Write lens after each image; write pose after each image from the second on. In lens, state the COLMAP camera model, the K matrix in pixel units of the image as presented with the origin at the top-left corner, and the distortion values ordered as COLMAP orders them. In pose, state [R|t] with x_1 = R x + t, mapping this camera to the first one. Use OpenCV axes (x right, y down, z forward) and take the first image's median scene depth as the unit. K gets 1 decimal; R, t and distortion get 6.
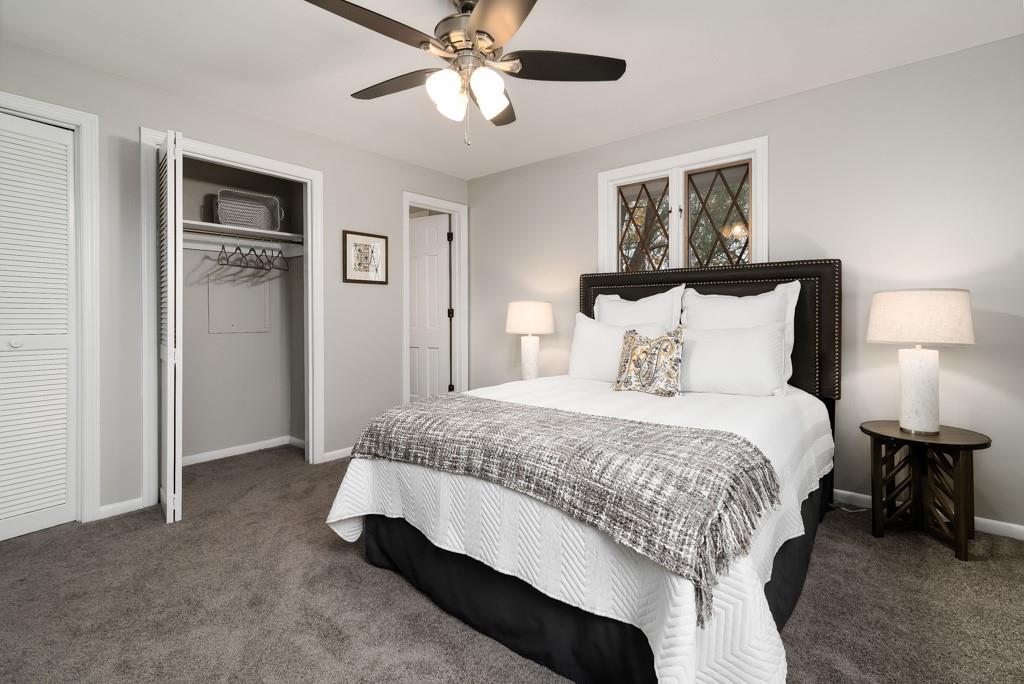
lens RADIAL K [[468.1, 0, 511.3], [0, 468.1, 318.2], [0, 0, 1]] dist [0.000437, 0.000024]
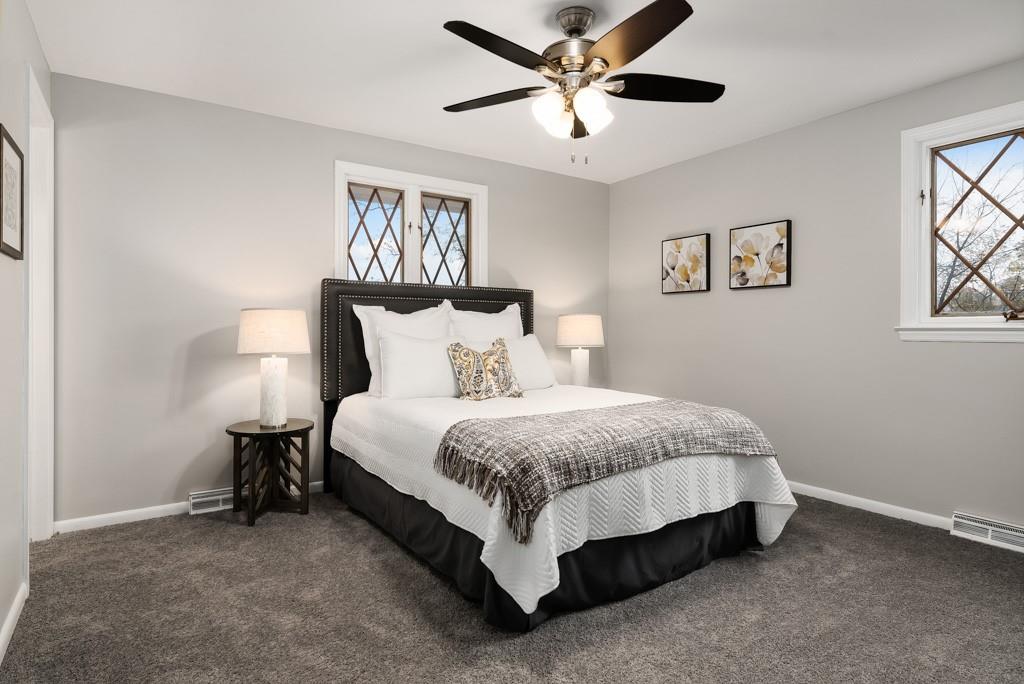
lens RADIAL K [[549.8, 0, 511.6], [0, 549.8, 326.0], [0, 0, 1]] dist [0.004450, 0.000497]
pose [[0.290630, 0.003806, 0.956828, -0.961943], [0.001546, 0.999989, -0.004447, -0.007537], [-0.956834, 0.002772, 0.290621, 0.577890]]
